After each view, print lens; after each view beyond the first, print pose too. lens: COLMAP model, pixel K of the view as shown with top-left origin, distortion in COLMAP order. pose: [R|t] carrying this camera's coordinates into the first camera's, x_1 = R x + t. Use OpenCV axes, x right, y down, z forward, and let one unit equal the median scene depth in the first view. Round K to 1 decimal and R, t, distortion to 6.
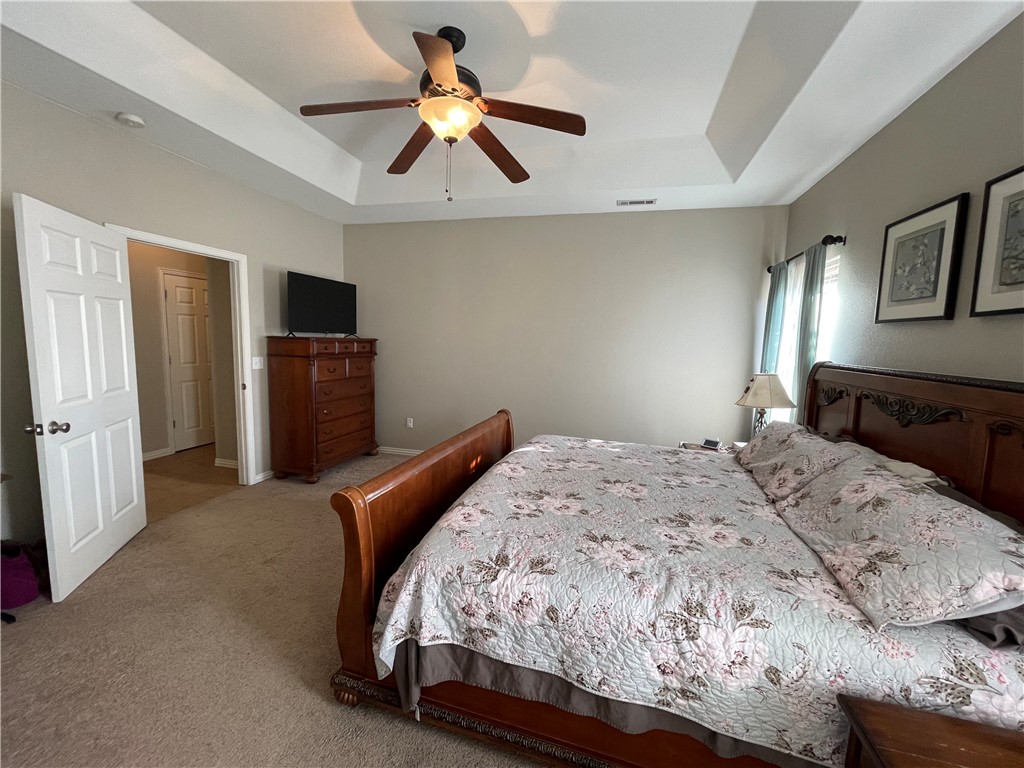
lens RADIAL K [[413.1, 0, 511.3], [0, 413.1, 383.7], [0, 0, 1]] dist [-0.001567, 0.001338]
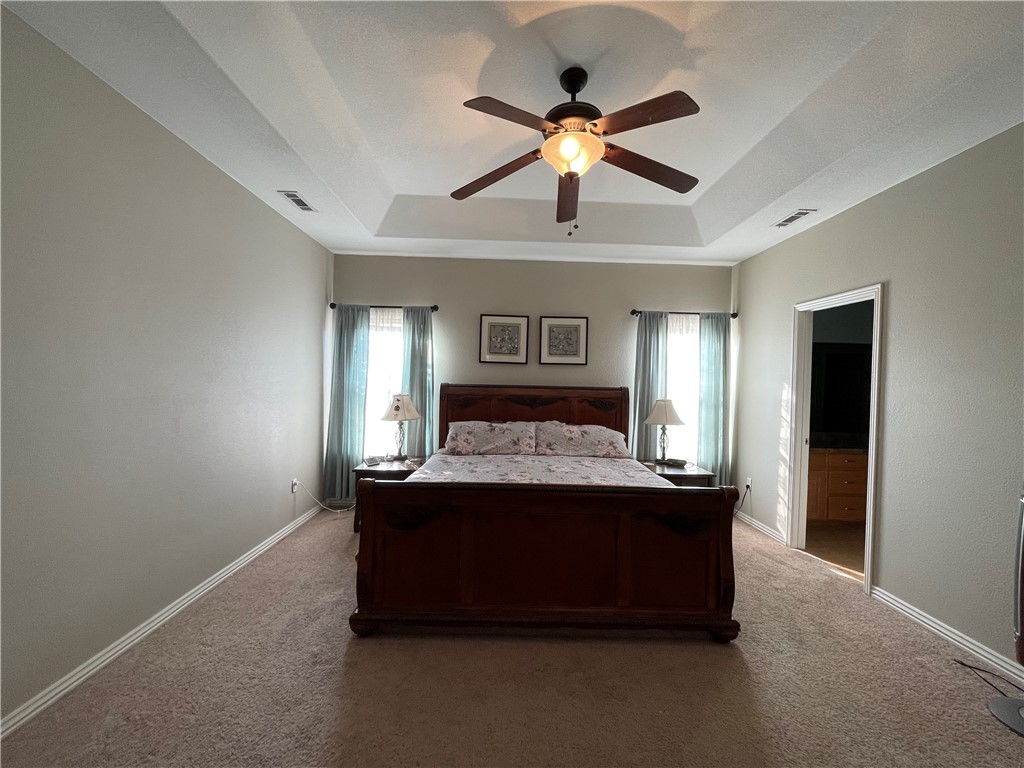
lens RADIAL K [[413.1, 0, 511.2], [0, 413.1, 382.8], [0, 0, 1]] dist [-0.001567, 0.001338]
pose [[-0.275664, -0.043892, 0.960252, -1.034082], [0.069244, 0.995455, 0.065379, -0.171354], [-0.958757, 0.084514, -0.271372, 1.407527]]
